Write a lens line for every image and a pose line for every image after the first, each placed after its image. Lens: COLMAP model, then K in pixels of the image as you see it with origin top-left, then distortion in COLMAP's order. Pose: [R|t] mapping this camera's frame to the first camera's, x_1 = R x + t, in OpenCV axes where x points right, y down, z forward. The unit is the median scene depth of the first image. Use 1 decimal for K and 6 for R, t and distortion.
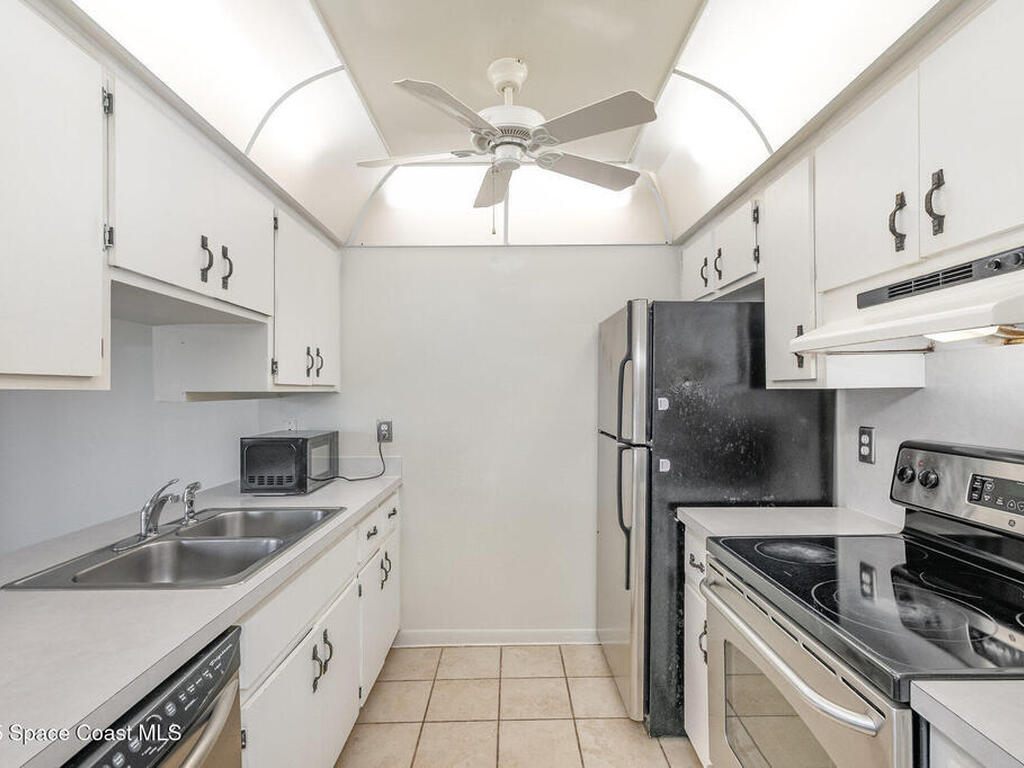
lens RADIAL K [[504.7, 0, 492.7], [0, 504.7, 394.8], [0, 0, 1]] dist [-0.008876, 0.000984]
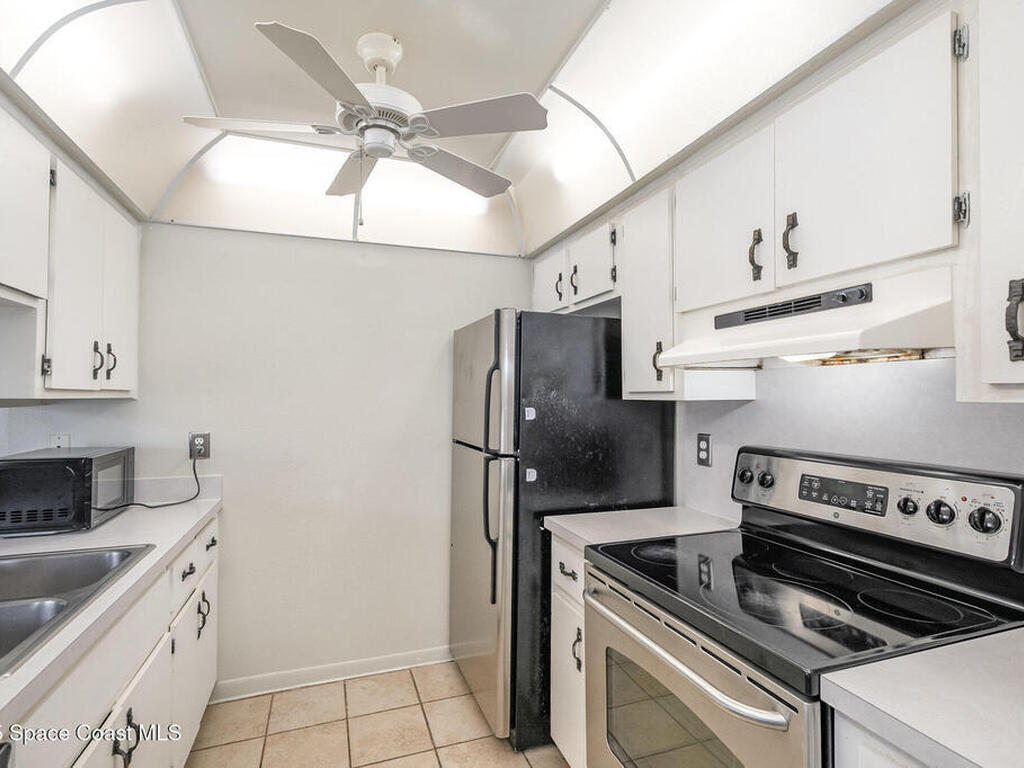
lens RADIAL K [[504.7, 0, 492.1], [0, 504.7, 391.3], [0, 0, 1]] dist [-0.008876, 0.000984]
pose [[0.939228, 0.010614, 0.343129, -0.079107], [-0.003988, 0.999792, -0.020011, -0.006048], [-0.343270, 0.017427, 0.939075, 0.081079]]
